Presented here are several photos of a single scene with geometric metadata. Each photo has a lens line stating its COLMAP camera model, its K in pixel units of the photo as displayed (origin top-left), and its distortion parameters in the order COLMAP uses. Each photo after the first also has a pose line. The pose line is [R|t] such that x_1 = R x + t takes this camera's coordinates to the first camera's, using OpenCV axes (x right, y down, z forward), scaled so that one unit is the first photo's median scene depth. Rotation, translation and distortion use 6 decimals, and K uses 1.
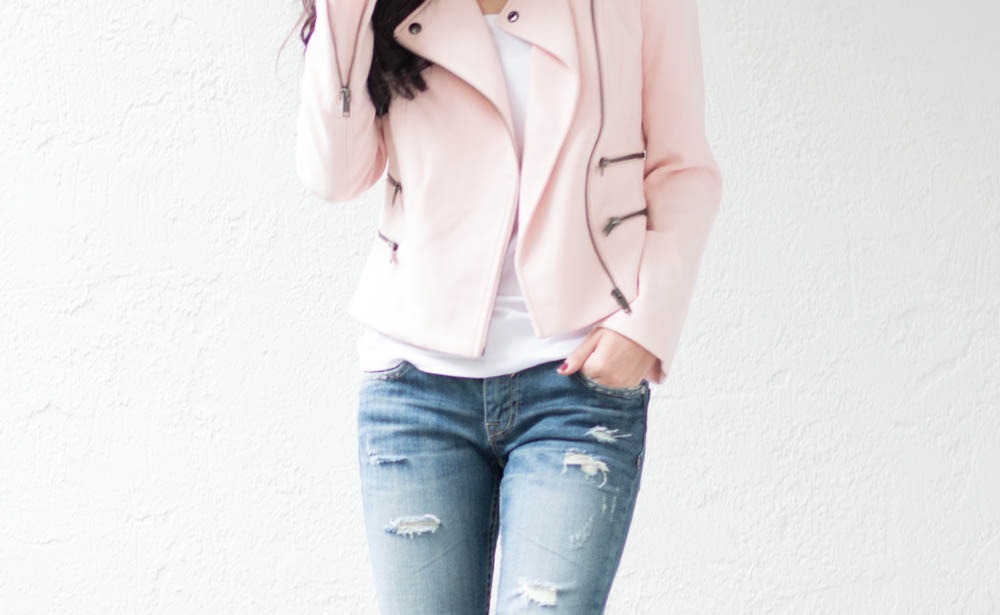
lens RADIAL K [[5800.0, 0, 496.1], [0, 5800.0, 307.4], [0, 0, 1]] dist [-0.285853, 0.000000]
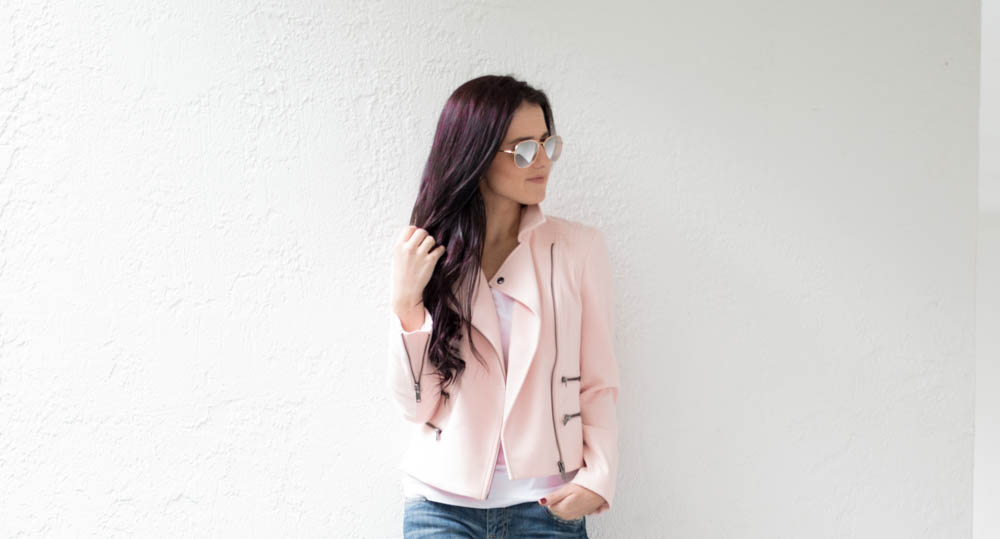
lens RADIAL K [[5612.0, 0, 499.8], [0, 5612.0, 269.0], [0, 0, 1]] dist [-0.087654, 0.000000]
pose [[0.999861, -0.015016, -0.007245, 0.010320], [0.014983, 0.999877, -0.004588, -0.034736], [0.007313, 0.004479, 0.999963, -0.388133]]
